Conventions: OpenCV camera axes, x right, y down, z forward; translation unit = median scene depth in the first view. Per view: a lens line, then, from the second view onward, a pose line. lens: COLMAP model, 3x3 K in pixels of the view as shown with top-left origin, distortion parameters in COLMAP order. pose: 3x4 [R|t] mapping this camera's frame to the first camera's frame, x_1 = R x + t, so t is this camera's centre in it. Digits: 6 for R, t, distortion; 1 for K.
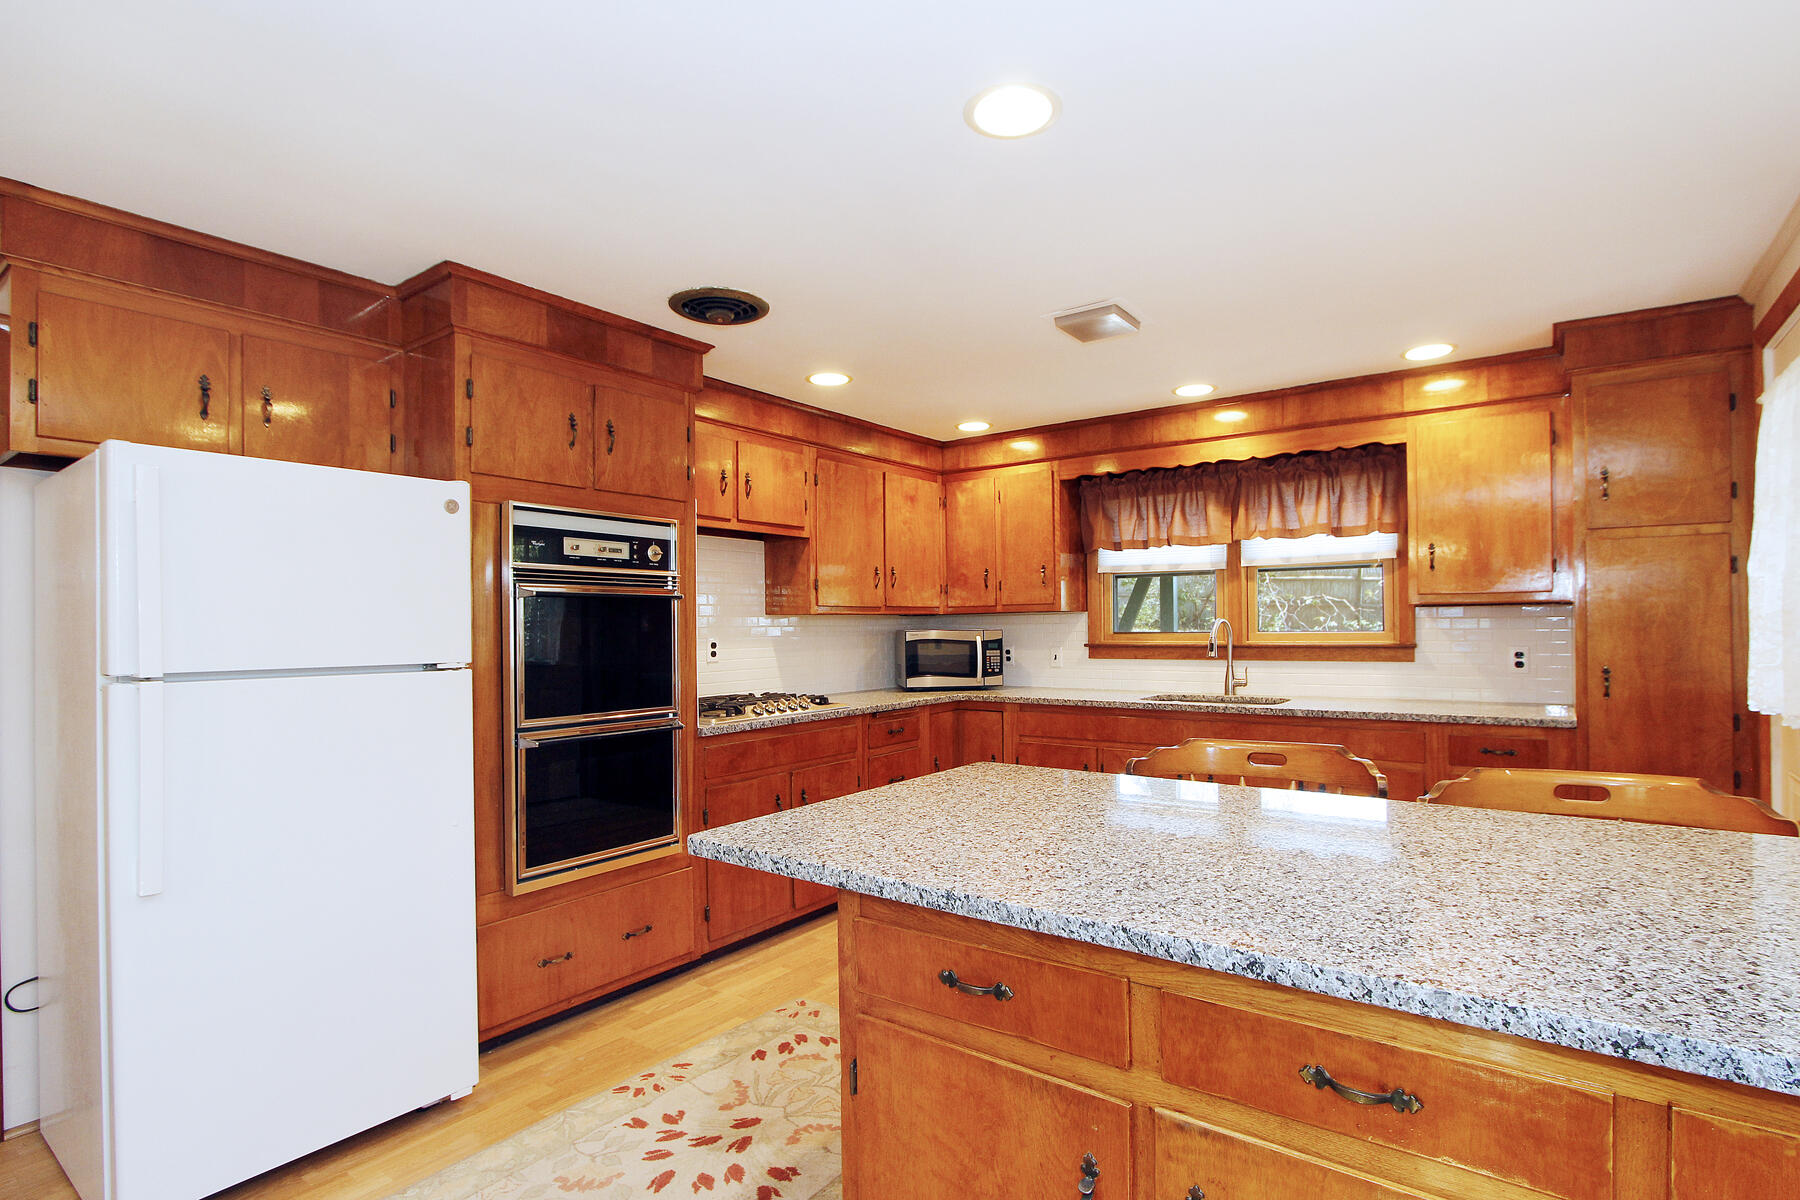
lens RADIAL K [[870.2, 0, 920.3], [0, 870.2, 612.2], [0, 0, 1]] dist [-0.009525, 0.000108]
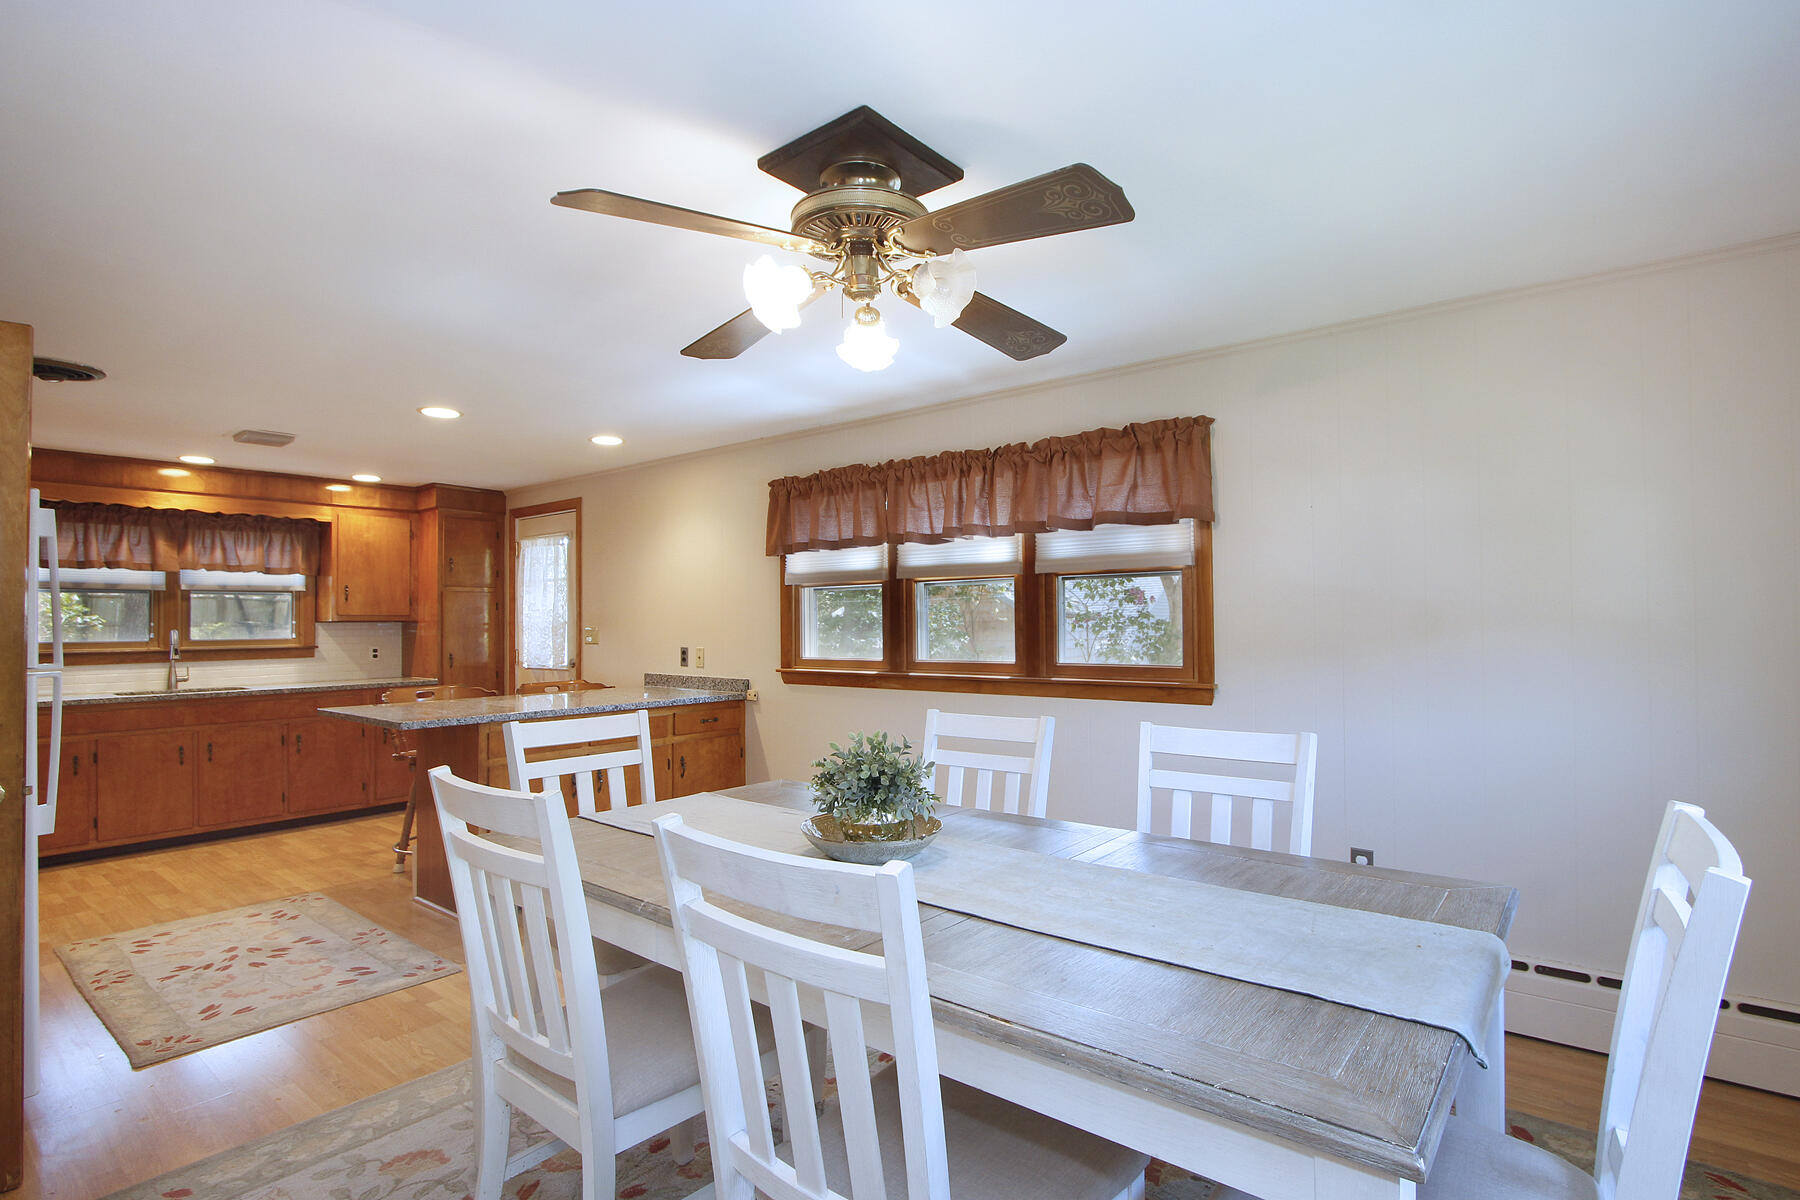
lens RADIAL K [[870.2, 0, 915.3], [0, 870.2, 601.0], [0, 0, 1]] dist [-0.009525, 0.000108]
pose [[0.043080, 0.036677, 0.998398, -1.251355], [-0.000878, 0.999327, -0.036674, 0.014987], [-0.999071, 0.000703, 0.043083, -0.213215]]
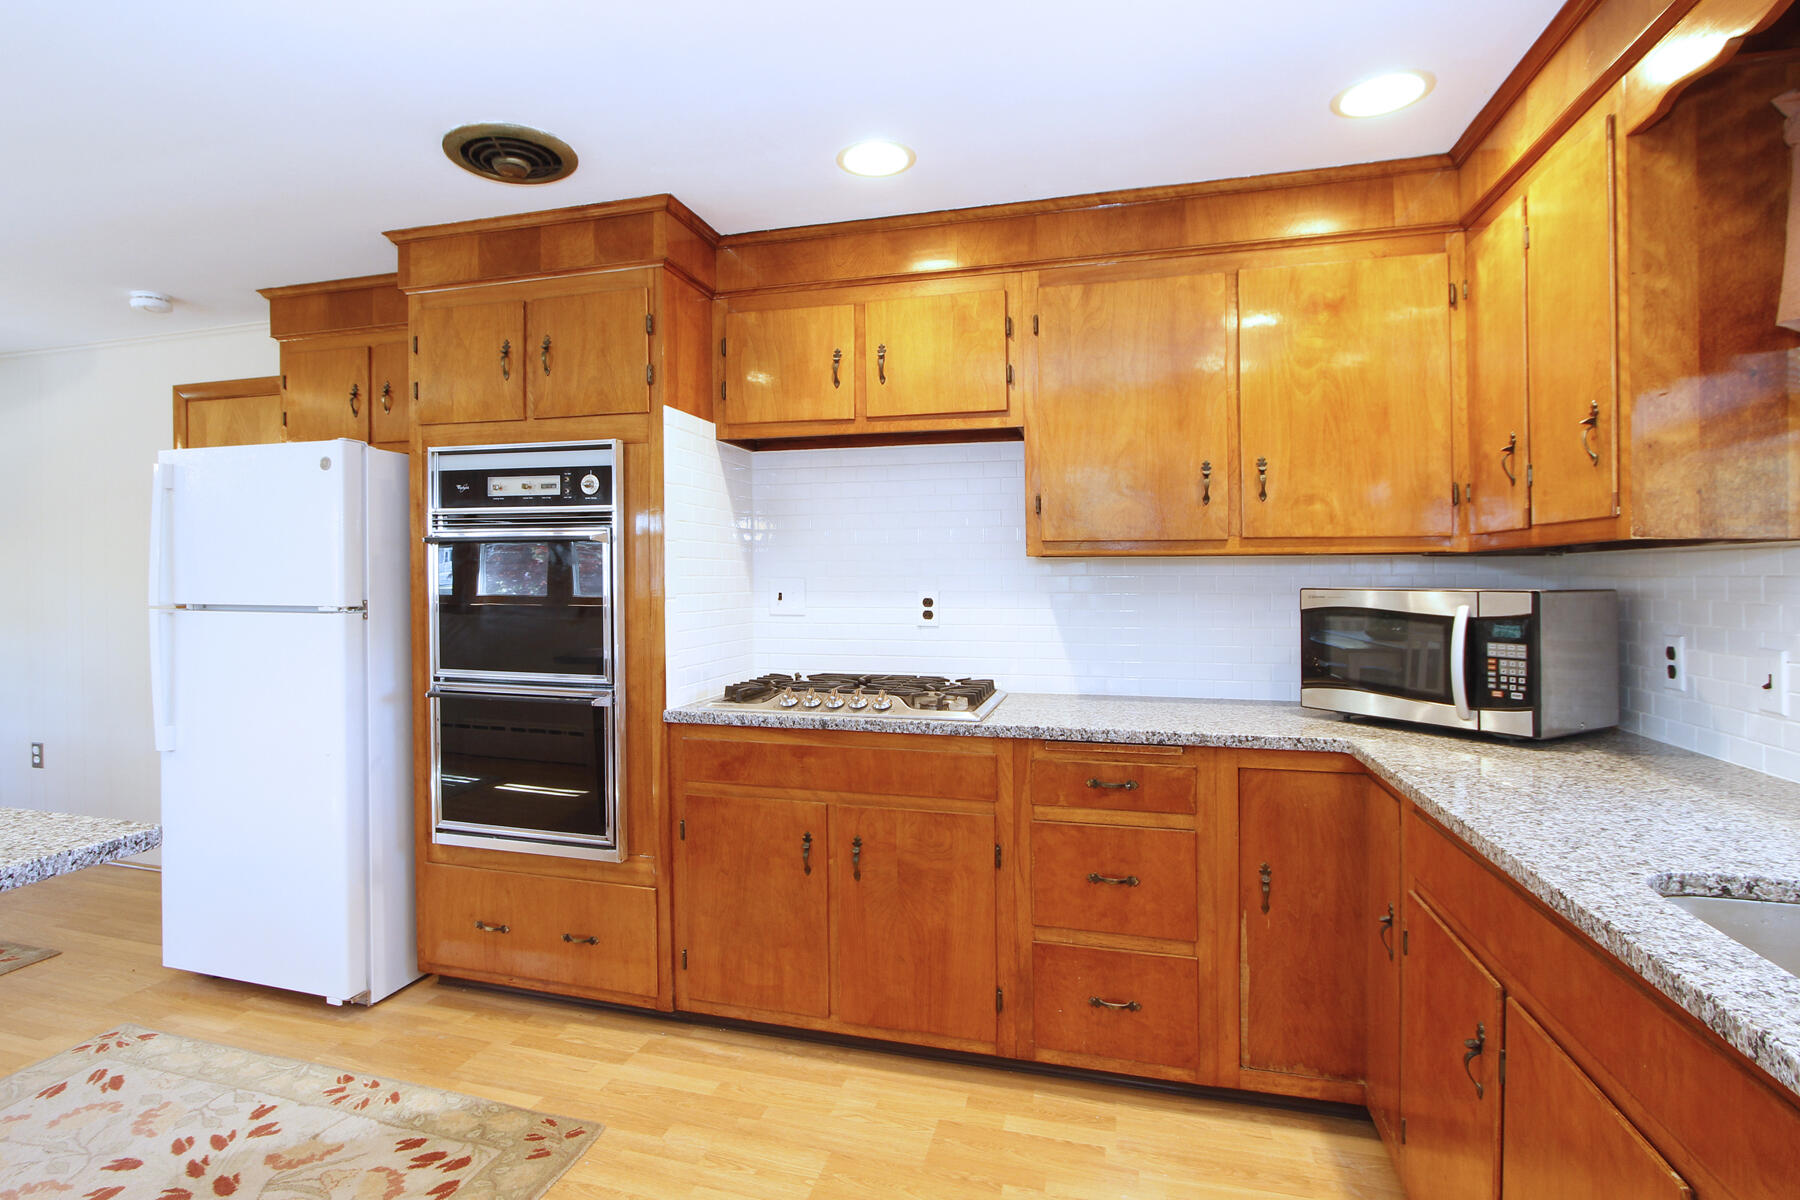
lens RADIAL K [[924.2, 0, 865.5], [0, 924.2, 574.9], [0, 0, 1]] dist [-0.021773, 0.001619]
pose [[0.339275, 0.010866, -0.940624, 0.583447], [0.010994, 0.999819, 0.015516, 0.005880], [0.940623, -0.015606, 0.339095, 0.938069]]
